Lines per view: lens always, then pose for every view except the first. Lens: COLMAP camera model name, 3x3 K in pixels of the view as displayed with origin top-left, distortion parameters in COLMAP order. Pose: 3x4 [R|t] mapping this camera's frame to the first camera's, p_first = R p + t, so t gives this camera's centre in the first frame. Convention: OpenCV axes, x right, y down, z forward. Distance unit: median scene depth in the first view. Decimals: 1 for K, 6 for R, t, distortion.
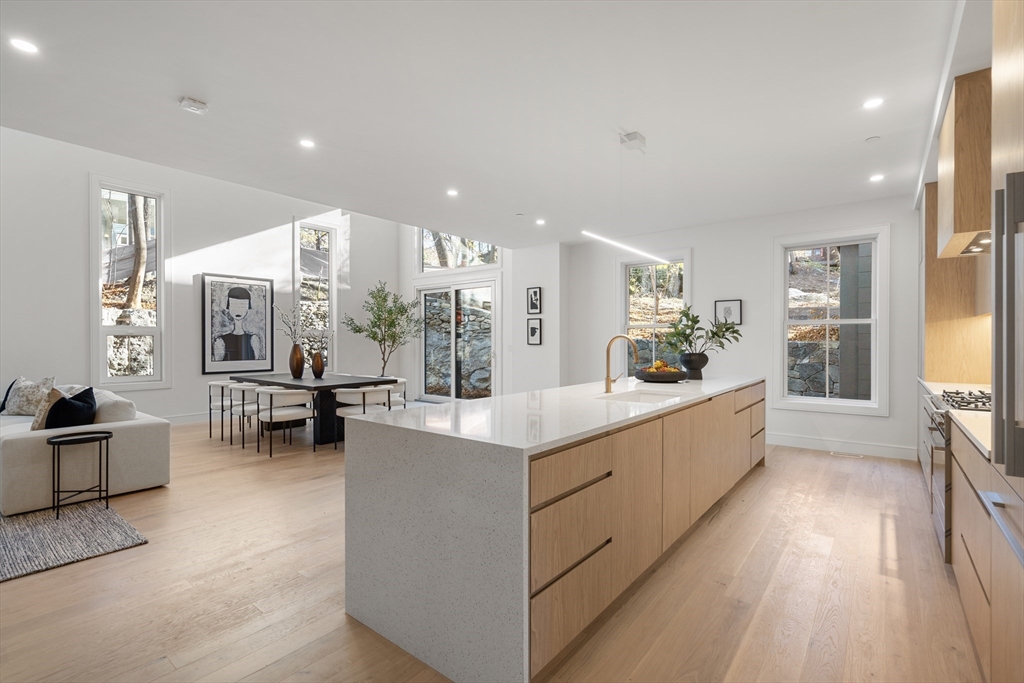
lens RADIAL K [[465.5, 0, 512.4], [0, 465.5, 343.8], [0, 0, 1]] dist [-0.007605, 0.001540]
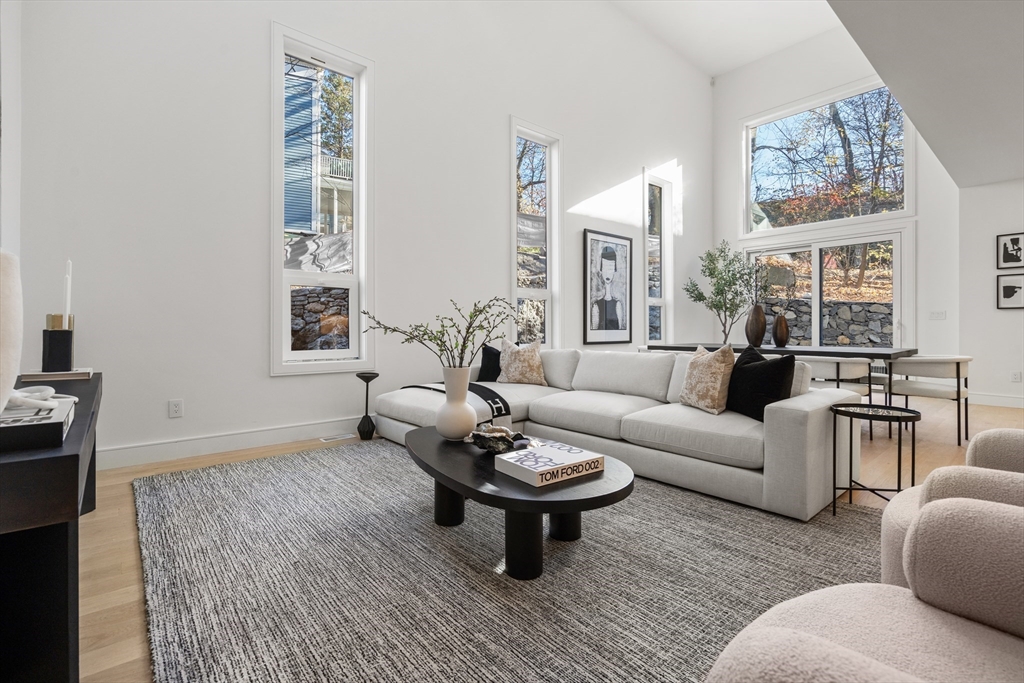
lens RADIAL K [[465.5, 0, 514.0], [0, 465.5, 326.6], [0, 0, 1]] dist [-0.007605, 0.001540]
pose [[0.981400, -0.000404, -0.191974, -0.598232], [-0.001239, 0.999964, -0.008436, 0.037824], [0.191970, 0.008517, 0.981364, 0.100411]]
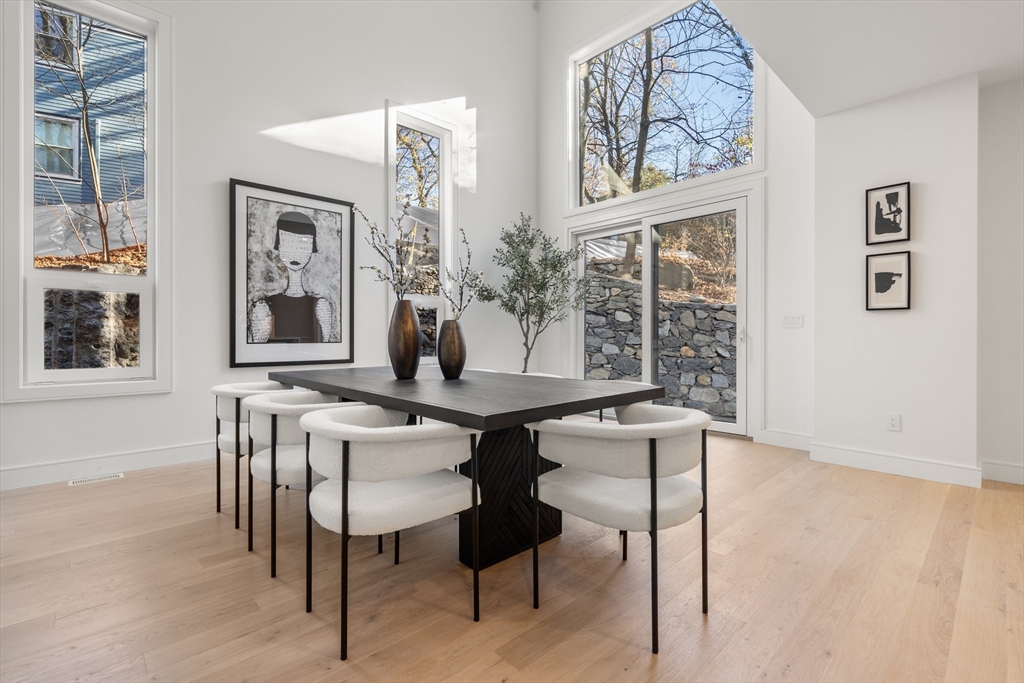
lens RADIAL K [[465.5, 0, 514.2], [0, 465.5, 335.8], [0, 0, 1]] dist [-0.007605, 0.001540]
pose [[0.989709, 0.000841, -0.143093, -0.249576], [-0.001391, 0.999992, -0.003743, 0.029122], [0.143089, 0.003904, 0.989702, 0.485766]]
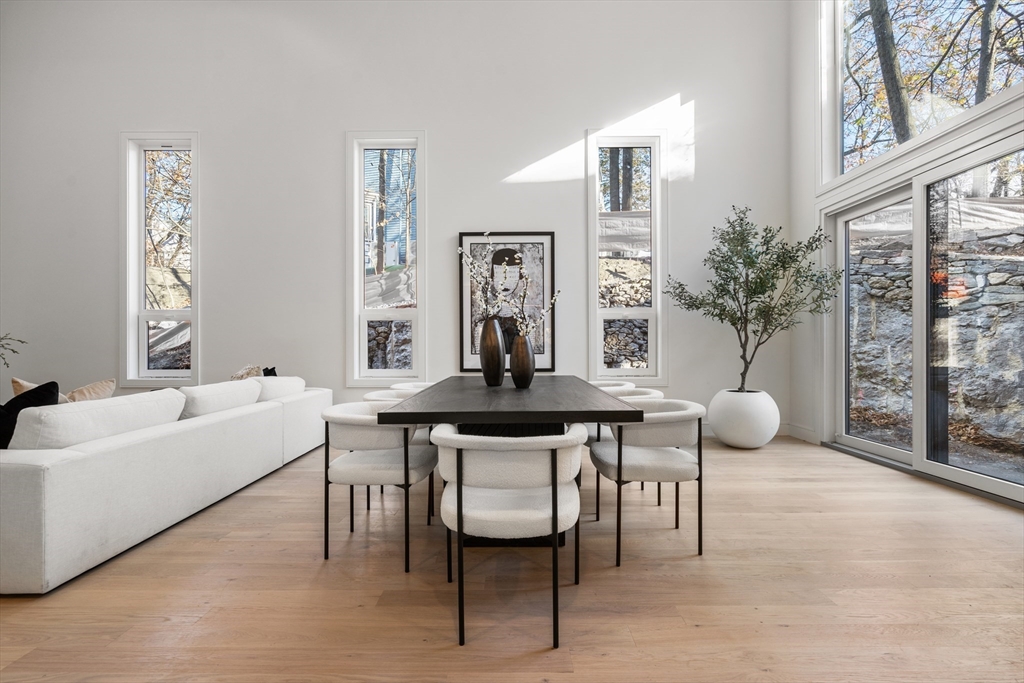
lens RADIAL K [[465.5, 0, 508.6], [0, 465.5, 349.3], [0, 0, 1]] dist [-0.007605, 0.001540]
pose [[0.613373, 0.004805, -0.789779, -0.034700], [0.001239, 0.999974, 0.007047, 0.024369], [0.789792, -0.005301, 0.613351, 0.576206]]
